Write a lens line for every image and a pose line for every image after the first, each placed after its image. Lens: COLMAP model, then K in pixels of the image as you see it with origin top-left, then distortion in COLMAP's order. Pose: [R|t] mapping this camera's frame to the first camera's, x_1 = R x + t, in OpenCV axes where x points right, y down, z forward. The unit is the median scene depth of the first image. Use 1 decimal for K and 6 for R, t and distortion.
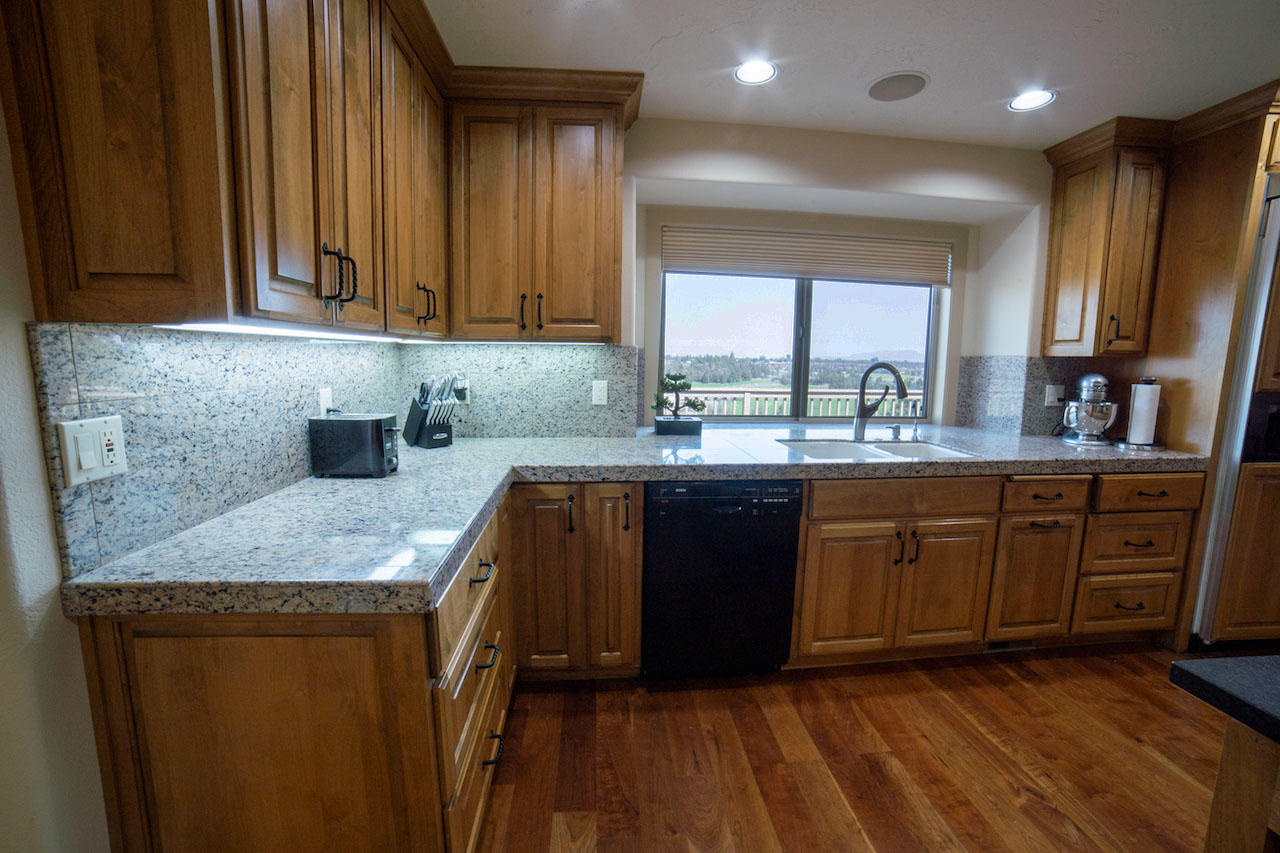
lens RADIAL K [[539.9, 0, 651.3], [0, 539.9, 430.7], [0, 0, 1]] dist [-0.068534, 0.014395]
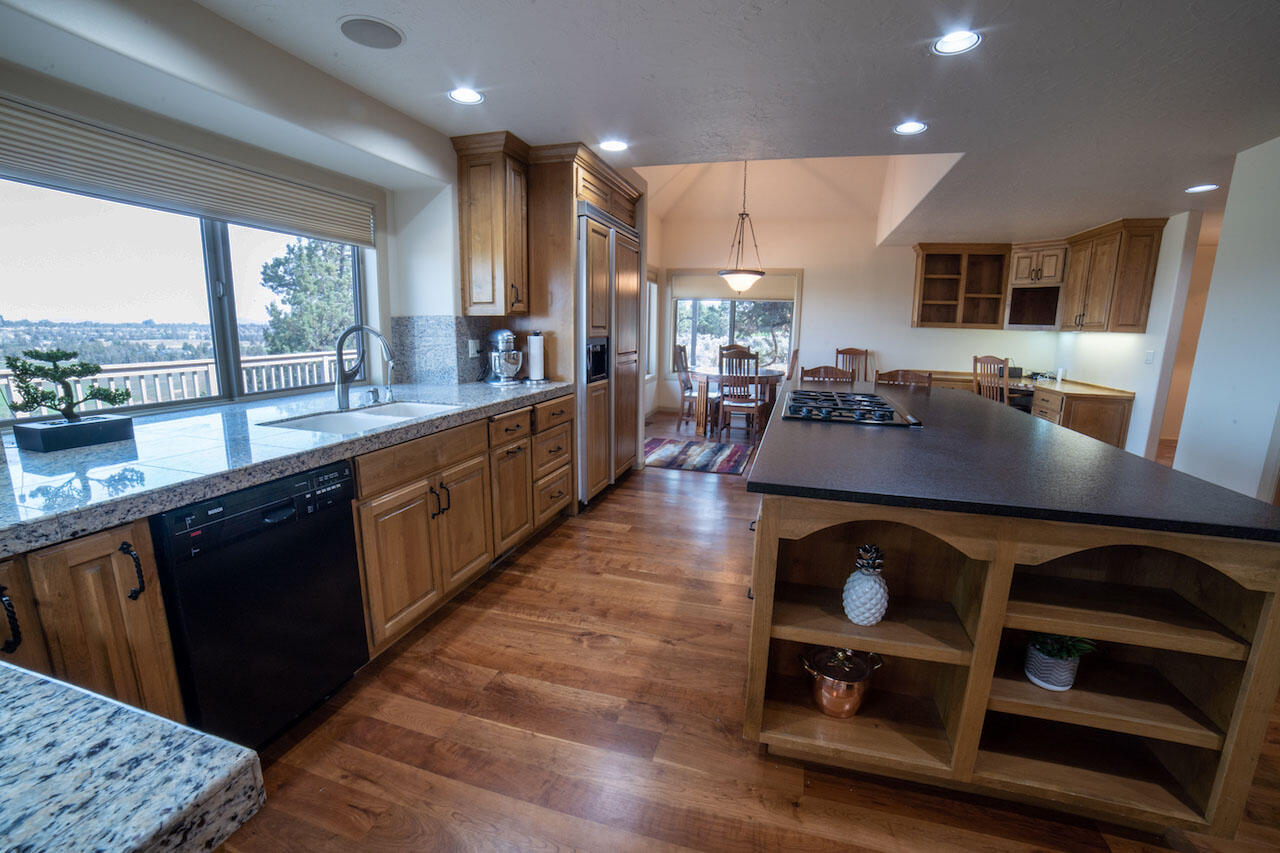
lens RADIAL K [[539.9, 0, 669.8], [0, 539.9, 421.5], [0, 0, 1]] dist [-0.068534, 0.014395]
pose [[0.355448, -0.172952, 0.918556, -0.280217], [0.117345, 0.983214, 0.139718, -0.025398], [-0.927301, 0.058125, 0.369776, 0.153859]]
